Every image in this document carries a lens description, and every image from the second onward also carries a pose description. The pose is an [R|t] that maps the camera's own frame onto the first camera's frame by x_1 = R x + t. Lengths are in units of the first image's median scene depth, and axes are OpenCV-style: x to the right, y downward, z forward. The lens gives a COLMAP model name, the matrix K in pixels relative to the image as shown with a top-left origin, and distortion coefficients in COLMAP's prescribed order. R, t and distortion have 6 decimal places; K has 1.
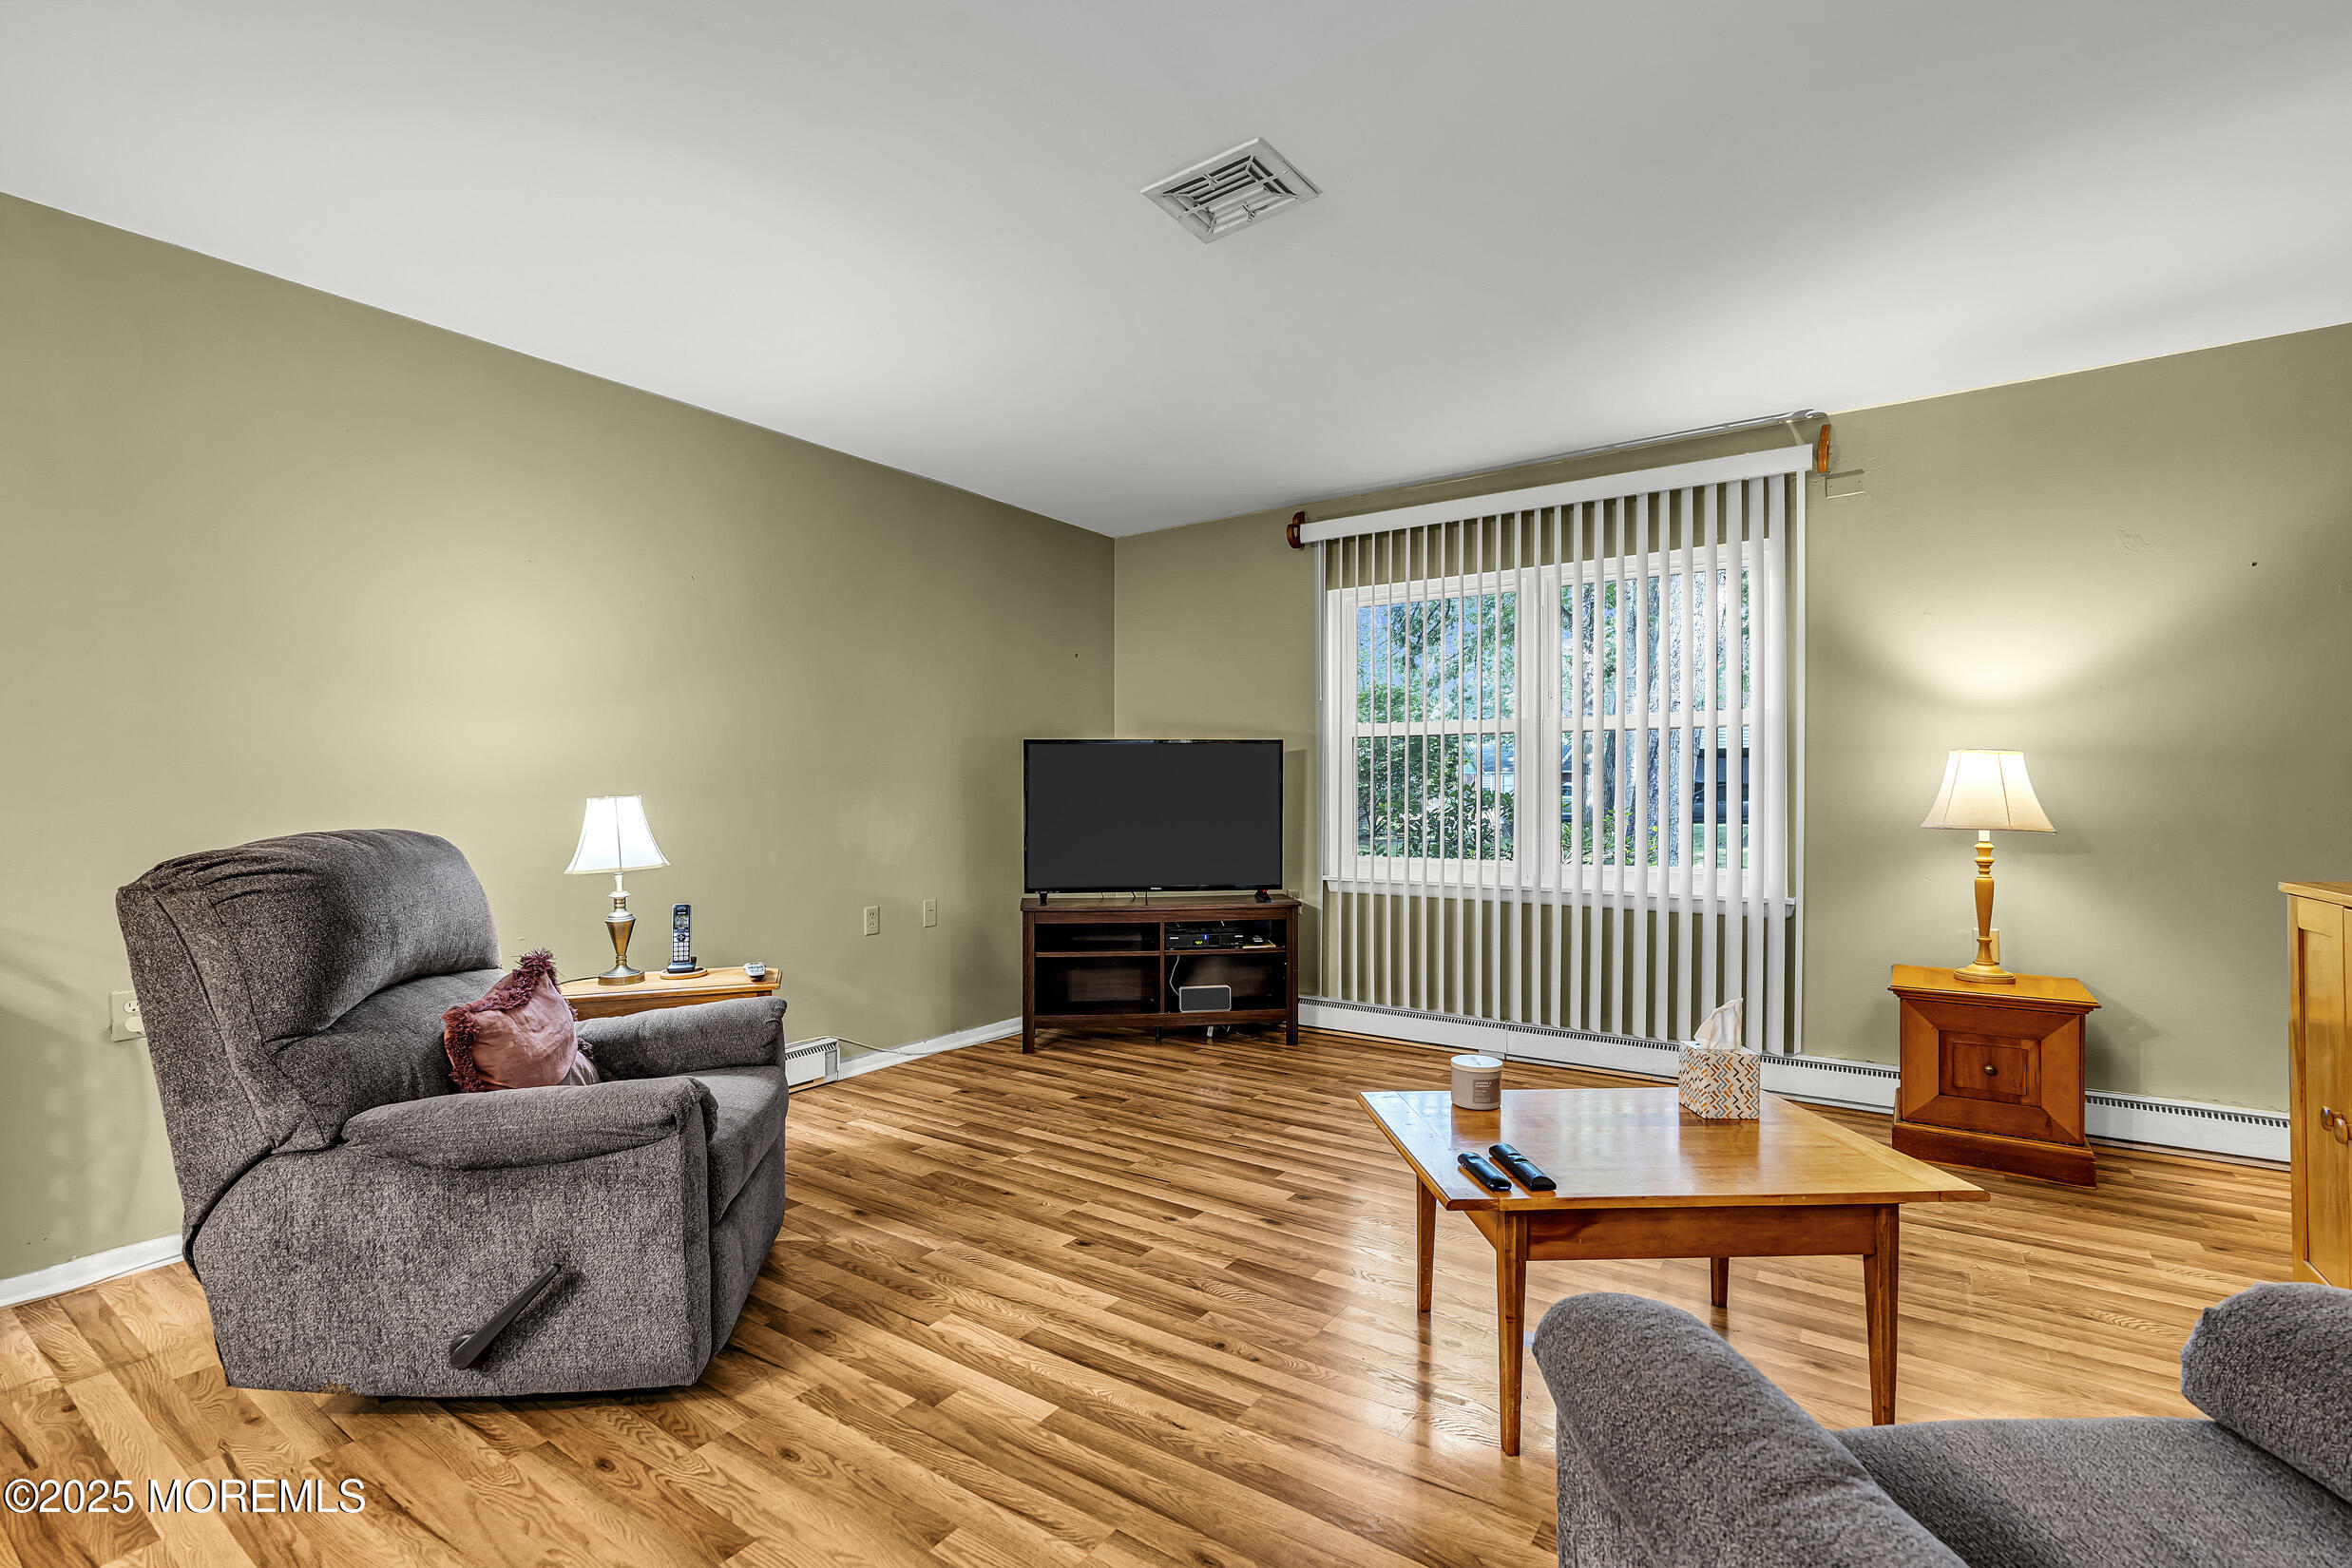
lens RADIAL K [[1067.2, 0, 1168.5], [0, 1067.2, 780.6], [0, 0, 1]] dist [-0.010710, 0.004319]
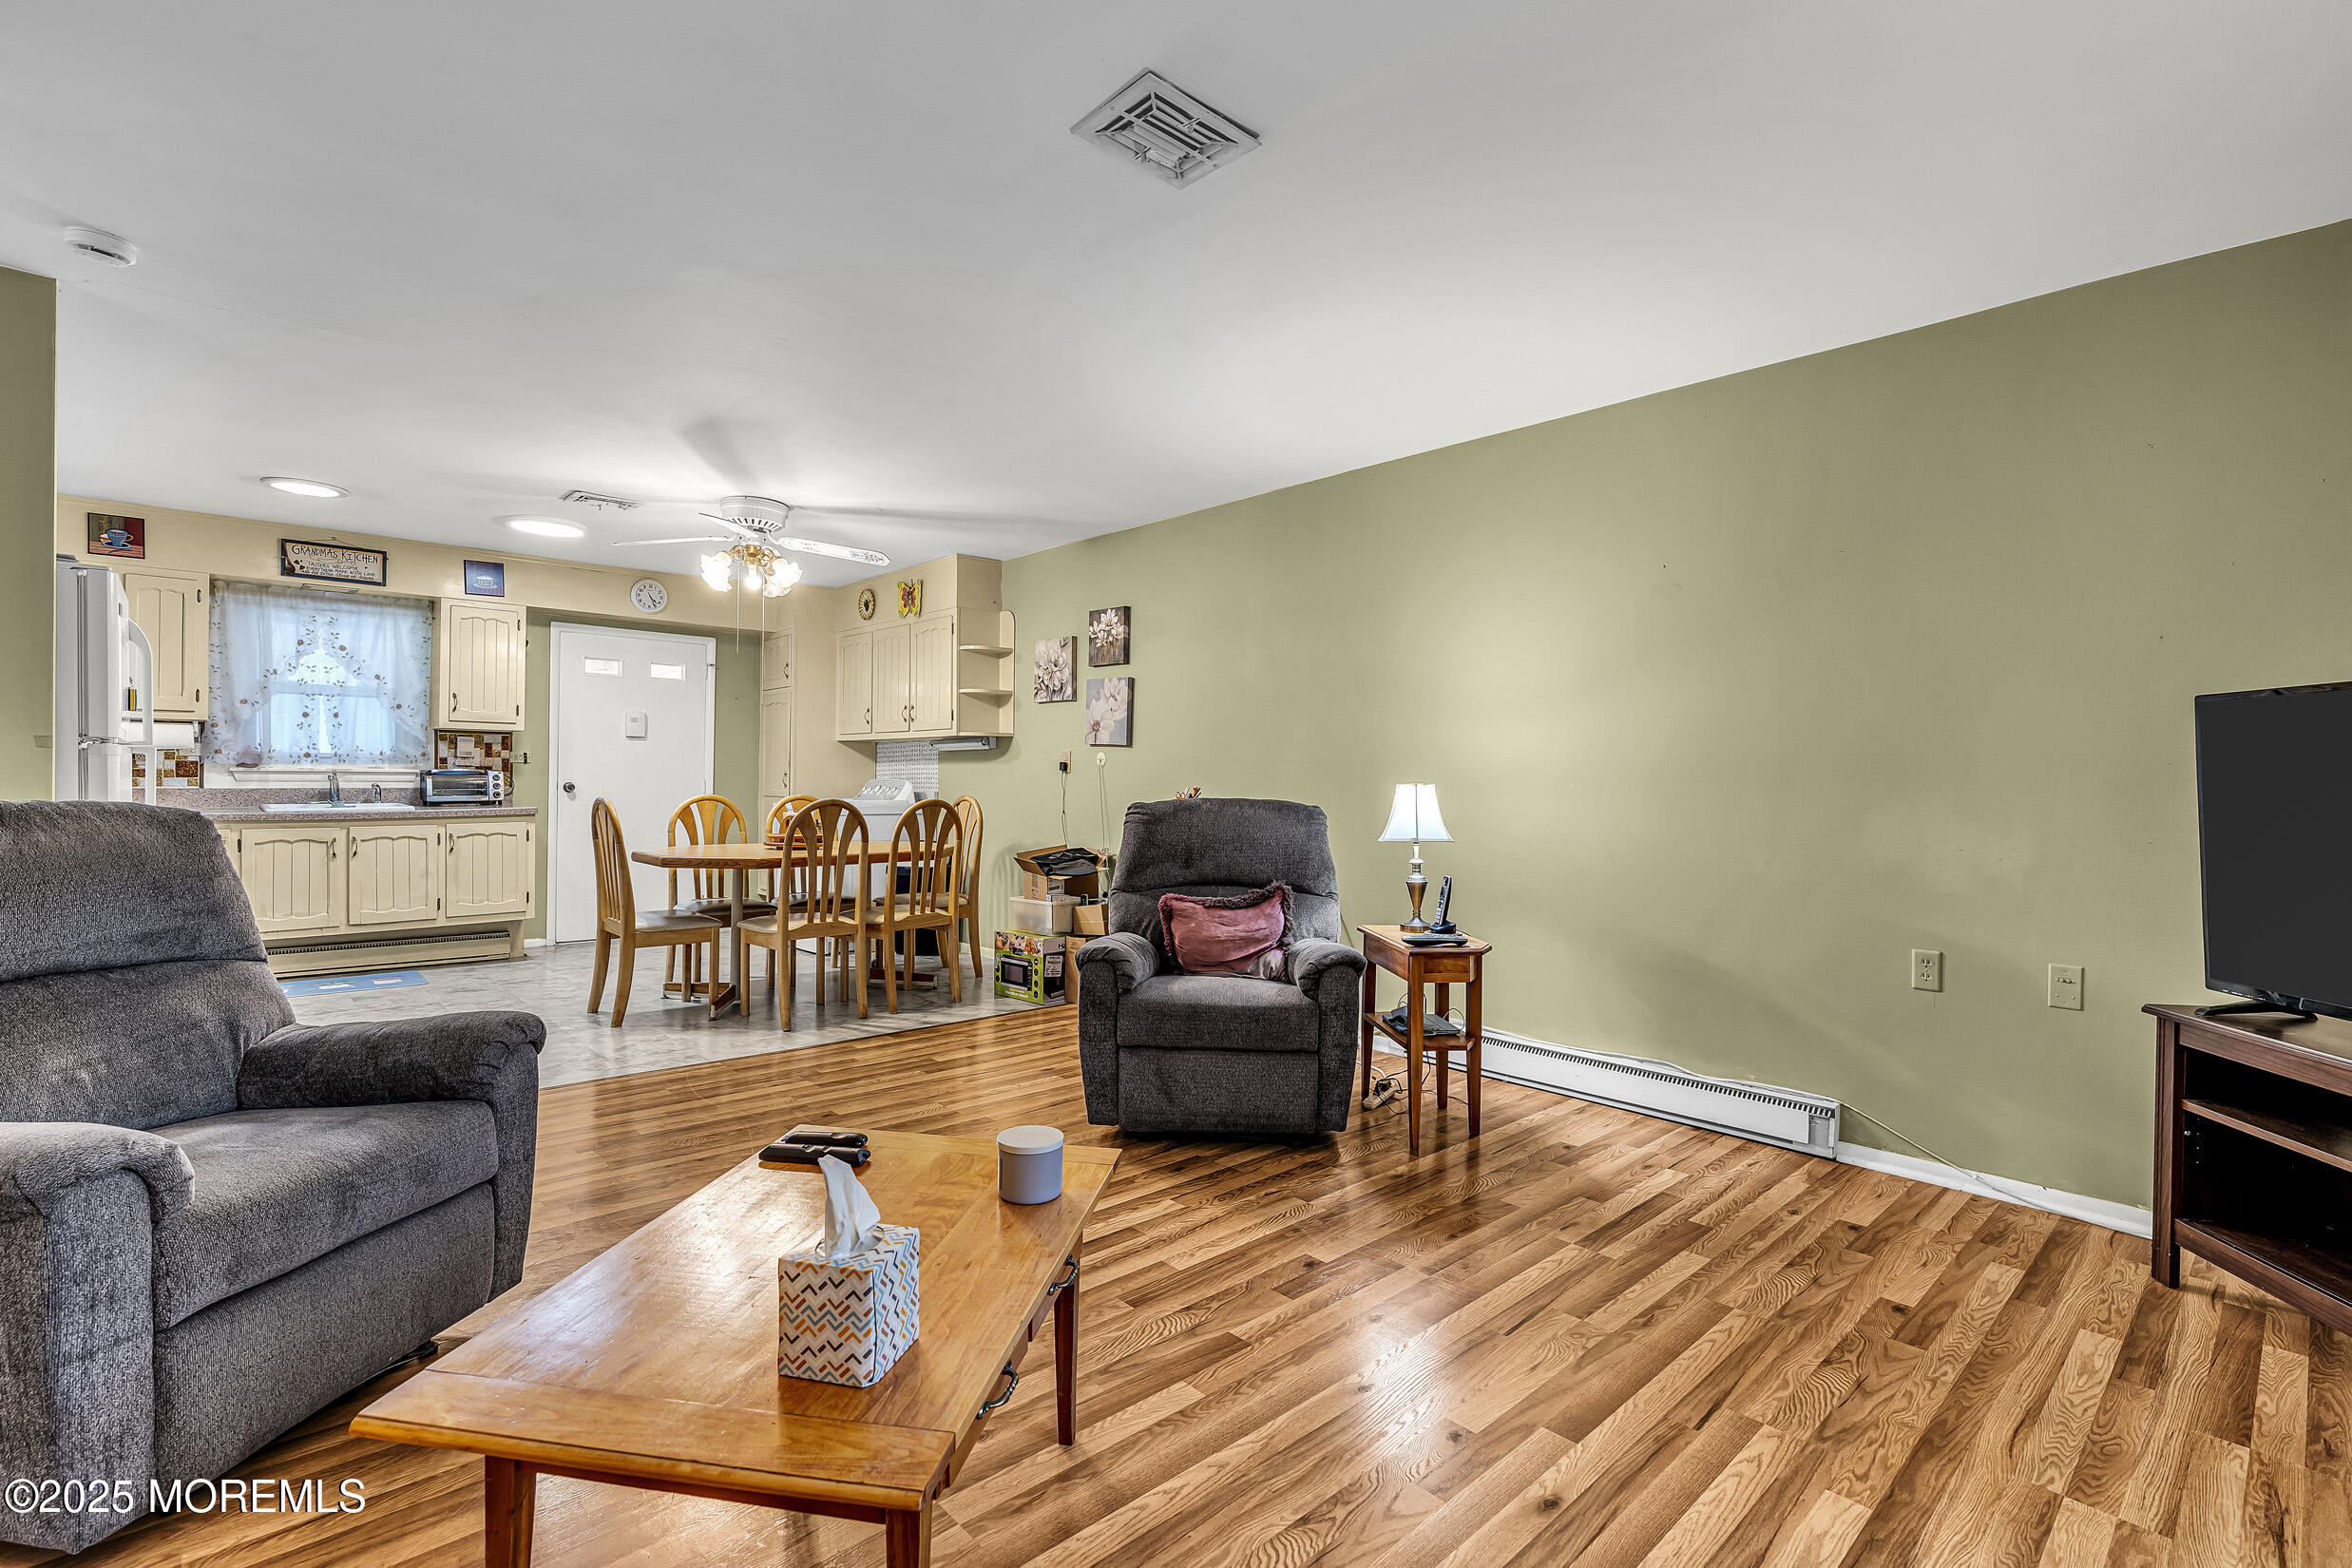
lens RADIAL K [[1067.2, 0, 1168.5], [0, 1067.2, 780.6], [0, 0, 1]] dist [-0.010710, 0.004319]
pose [[-0.214938, 0.004356, -0.976618, 0.592790], [-0.007703, 0.999951, 0.006155, 0.004299], [0.976597, 0.008846, -0.214894, 0.744211]]
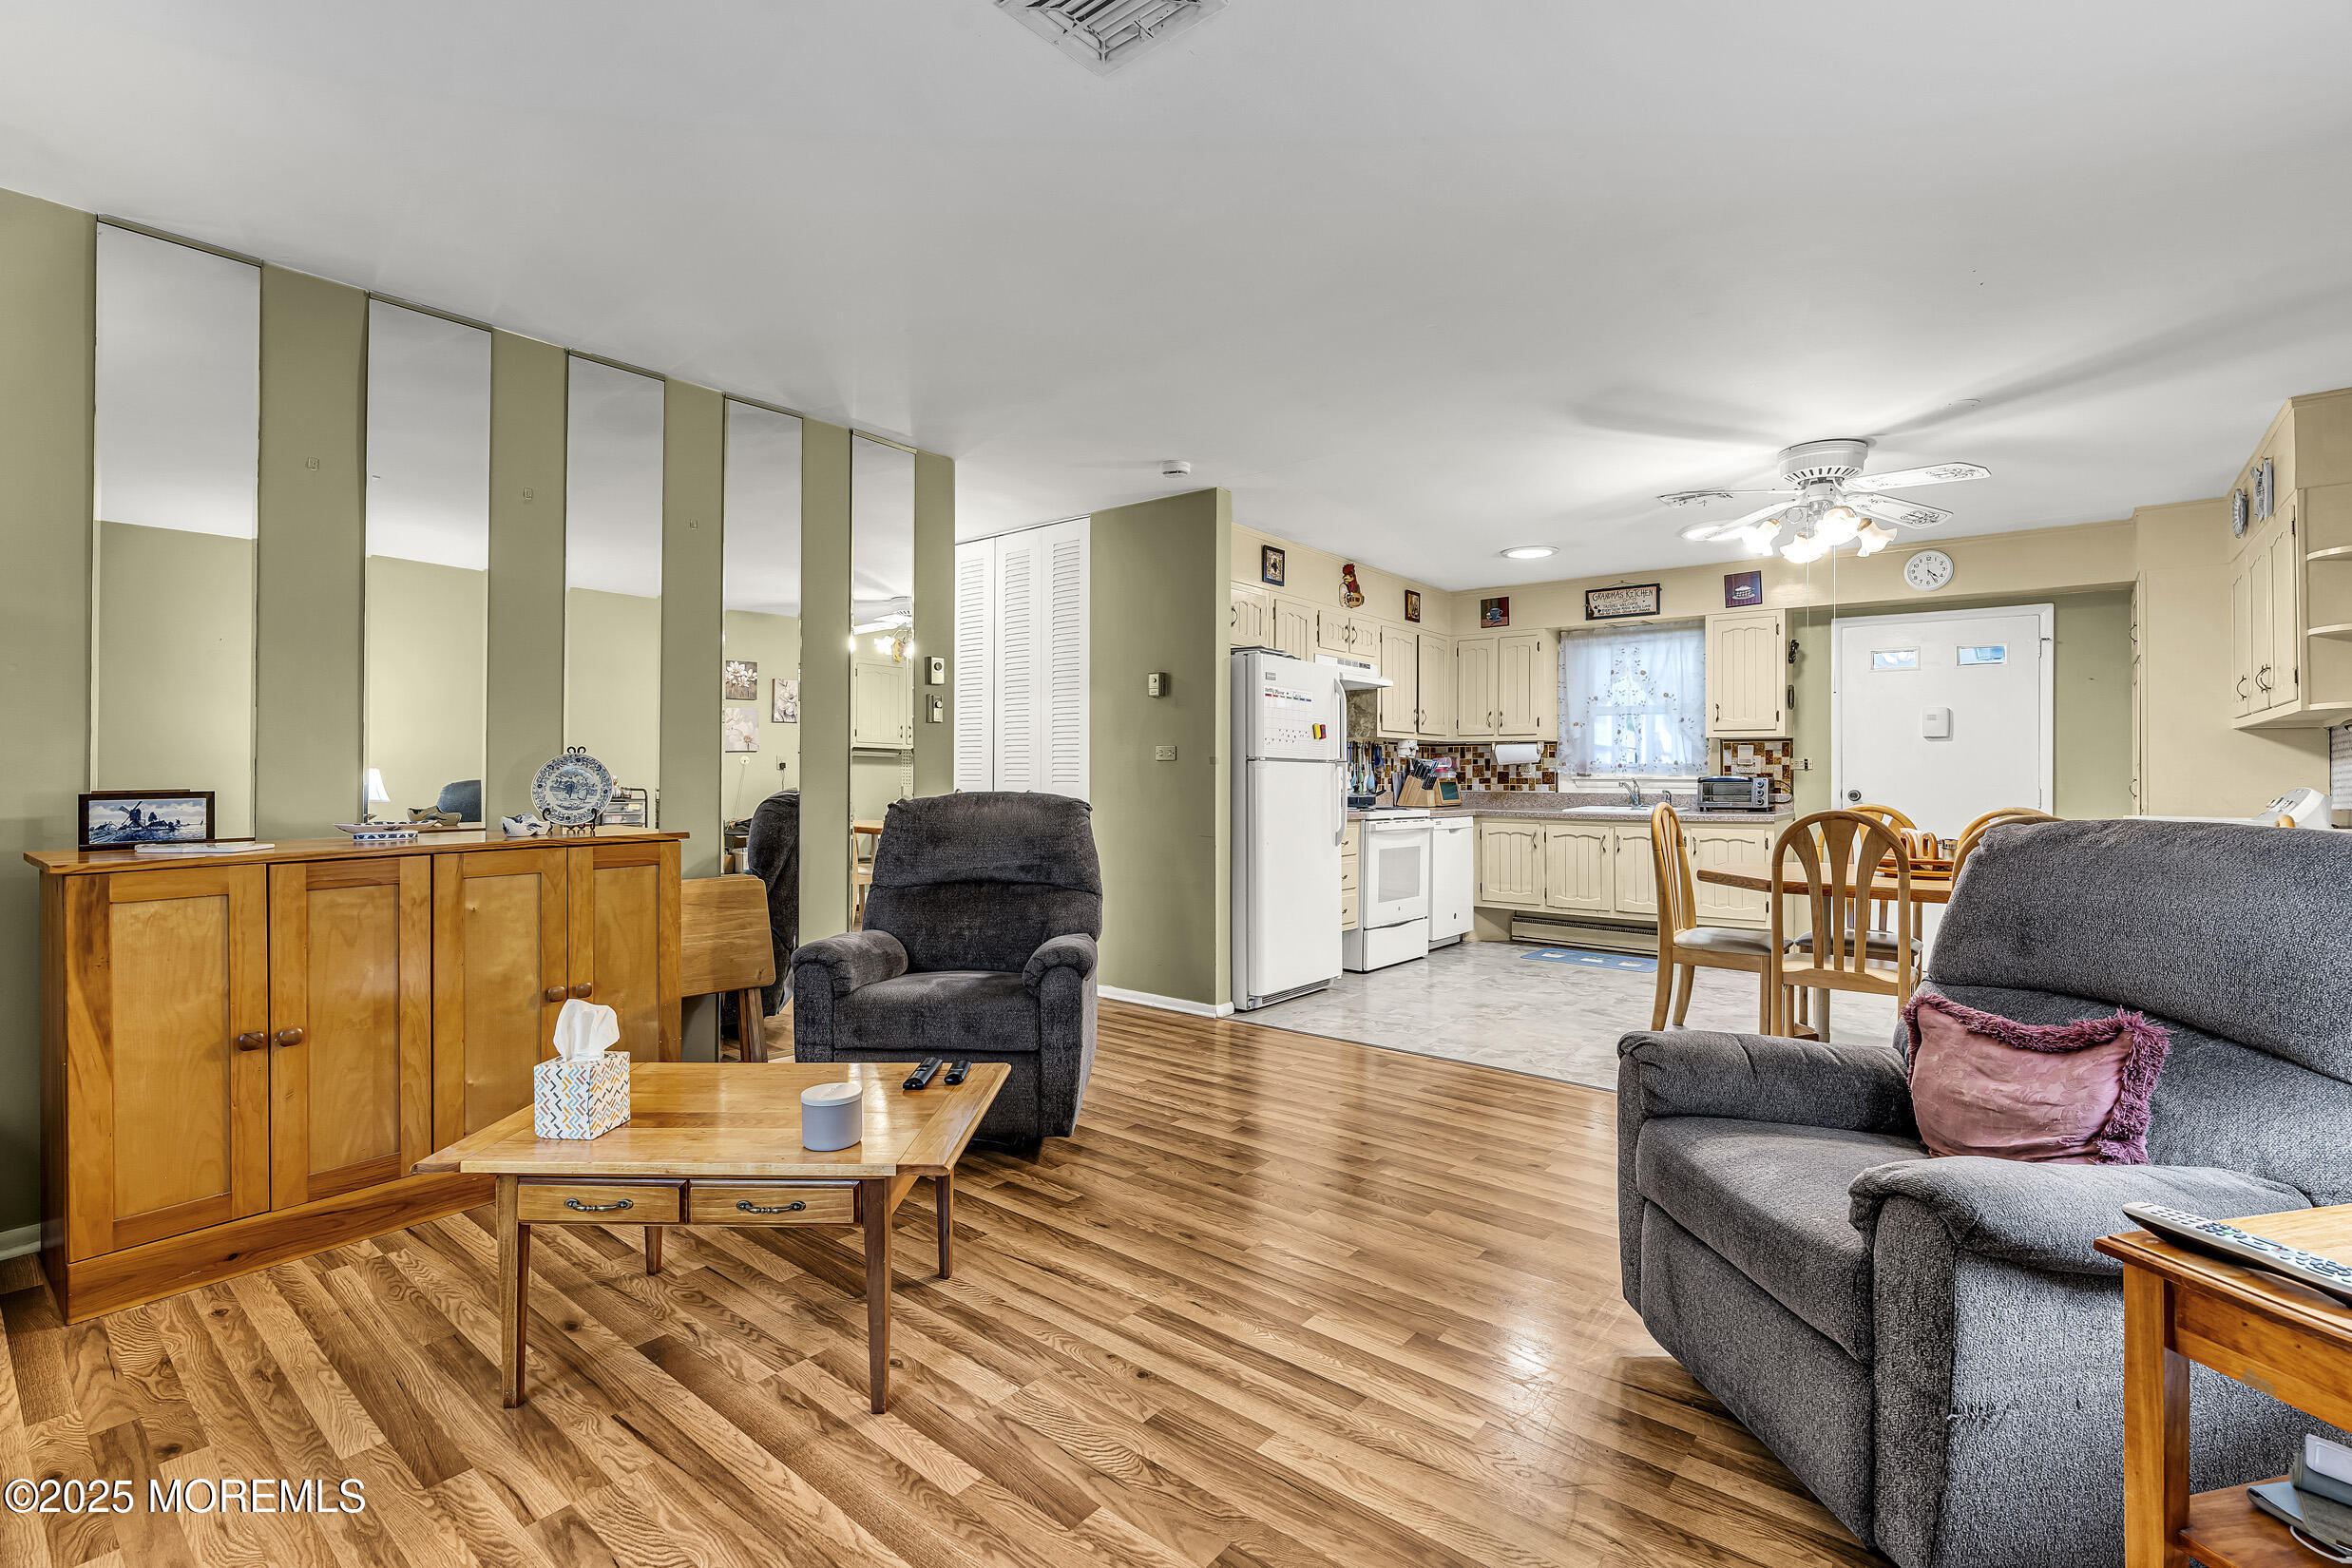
lens RADIAL K [[1053.5, 0, 1178.2], [0, 1053.5, 762.0], [0, 0, 1]] dist [-0.004741, 0.000636]
pose [[-0.997540, -0.000185, 0.070105, -0.026203], [-0.001214, 0.999892, -0.014637, 0.008111], [-0.070095, -0.014686, -0.997432, 1.079305]]
